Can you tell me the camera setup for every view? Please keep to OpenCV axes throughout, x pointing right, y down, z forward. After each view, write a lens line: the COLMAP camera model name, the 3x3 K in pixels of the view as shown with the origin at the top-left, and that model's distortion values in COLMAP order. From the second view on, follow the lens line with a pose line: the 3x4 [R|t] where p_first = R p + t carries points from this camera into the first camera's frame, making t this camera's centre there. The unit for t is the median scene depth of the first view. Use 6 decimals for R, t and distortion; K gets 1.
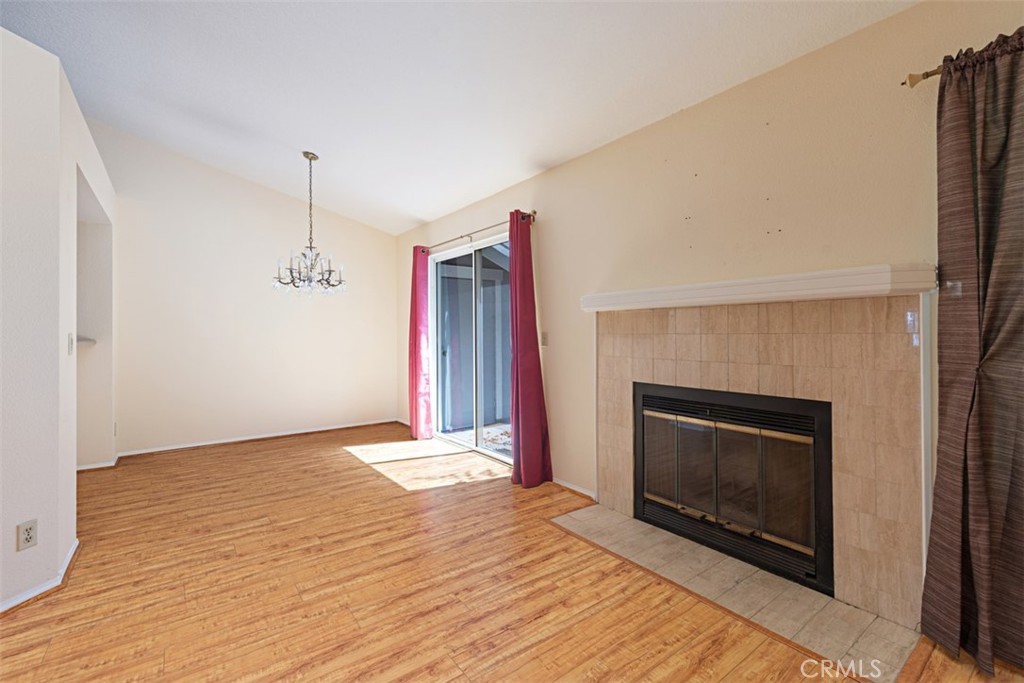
lens RADIAL K [[446.3, 0, 514.9], [0, 446.3, 328.2], [0, 0, 1]] dist [0.004574, -0.000060]
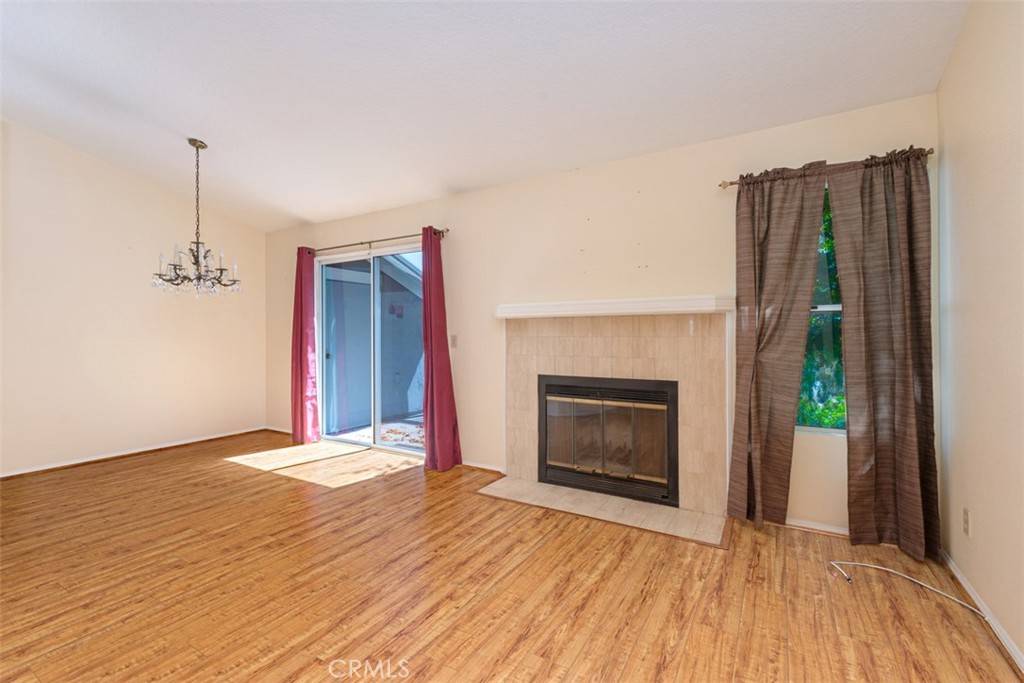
lens RADIAL K [[444.0, 0, 511.8], [0, 444.0, 330.6], [0, 0, 1]] dist [0.004120, -0.000028]
pose [[0.924696, 0.005240, 0.380671, -0.331180], [-0.005114, 0.999986, -0.001341, -0.003131], [-0.380673, -0.000706, 0.924709, -0.160063]]
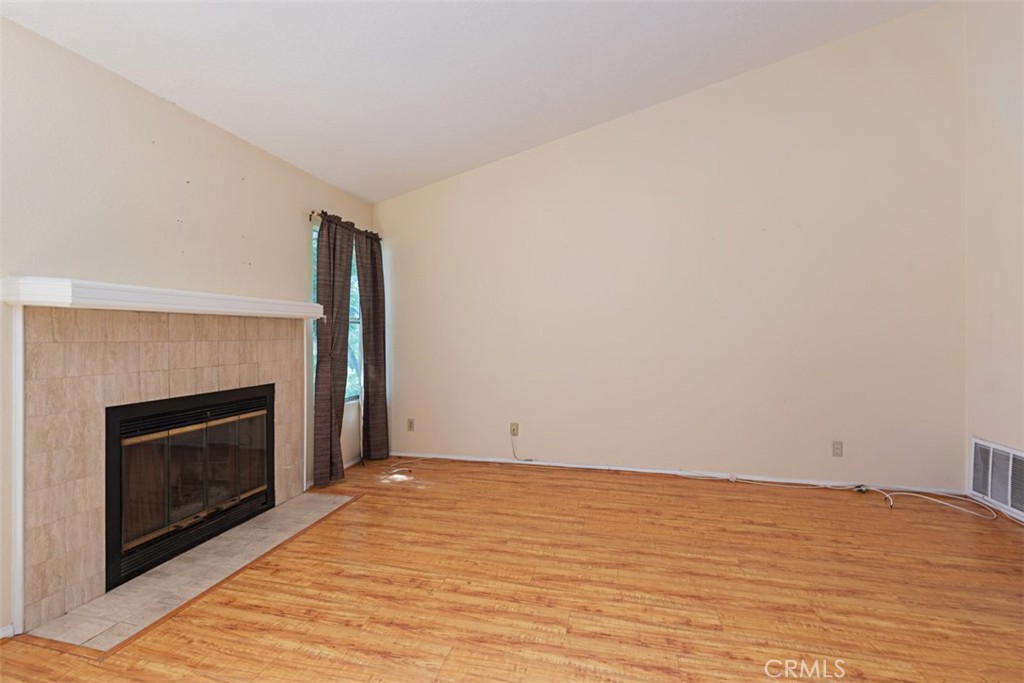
lens RADIAL K [[441.8, 0, 517.3], [0, 441.8, 334.2], [0, 0, 1]] dist [0.002053, -0.000249]
pose [[-0.641868, 0.008407, 0.766769, -0.852077], [0.001117, 0.999949, -0.010028, 0.007527], [-0.766814, -0.005580, -0.641845, 1.100845]]
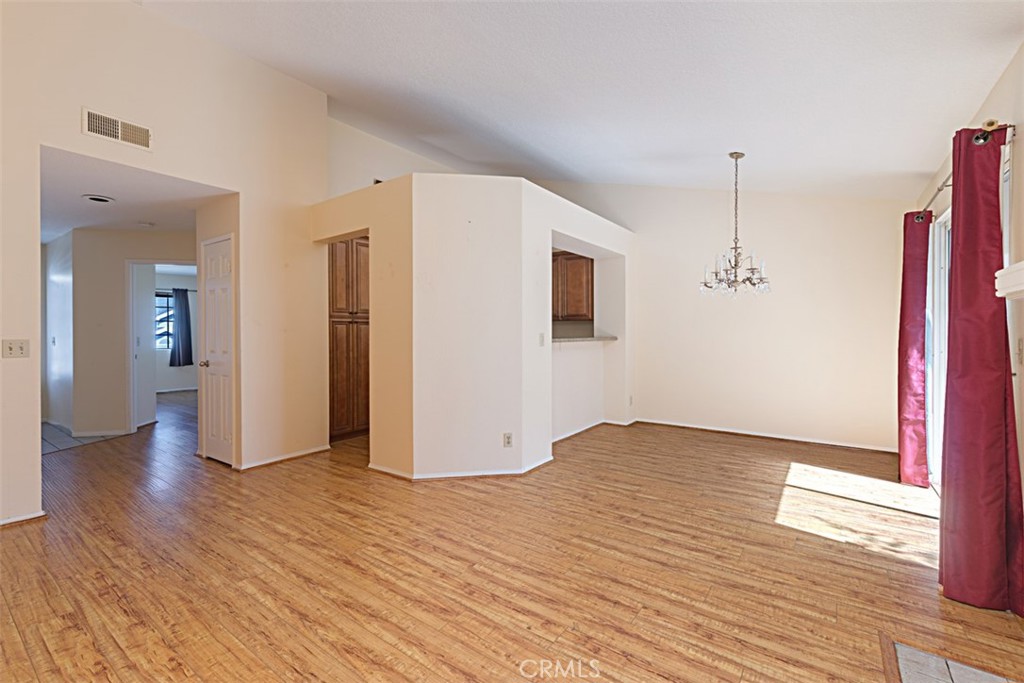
lens RADIAL K [[454.1, 0, 509.9], [0, 454.1, 332.8], [0, 0, 1]] dist [0.001819, -0.000134]
pose [[0.289732, 0.006874, -0.957083, 0.590512], [0.006231, 0.999939, 0.009068, -0.005535], [0.957087, -0.008591, 0.289672, 0.366142]]
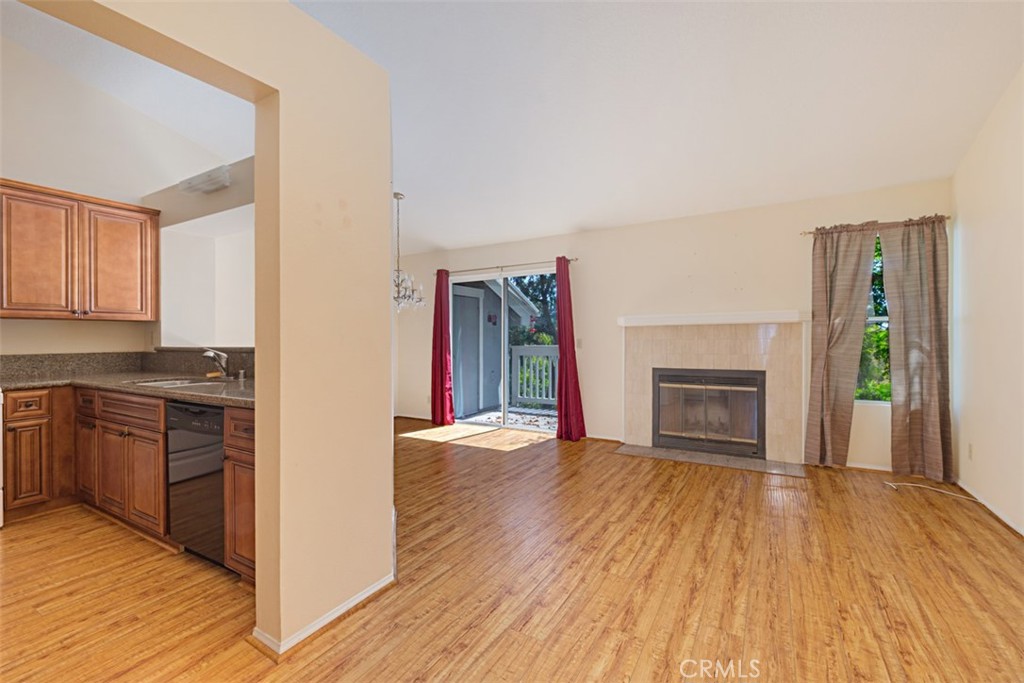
lens RADIAL K [[443.1, 0, 512.0], [0, 443.1, 341.5], [0, 0, 1]] dist [0.002774, -0.000069]
pose [[0.919501, -0.002526, 0.393079, -1.041161], [-0.002108, 0.999933, 0.011357, 0.001715], [-0.393081, -0.011271, 0.919435, -0.403999]]
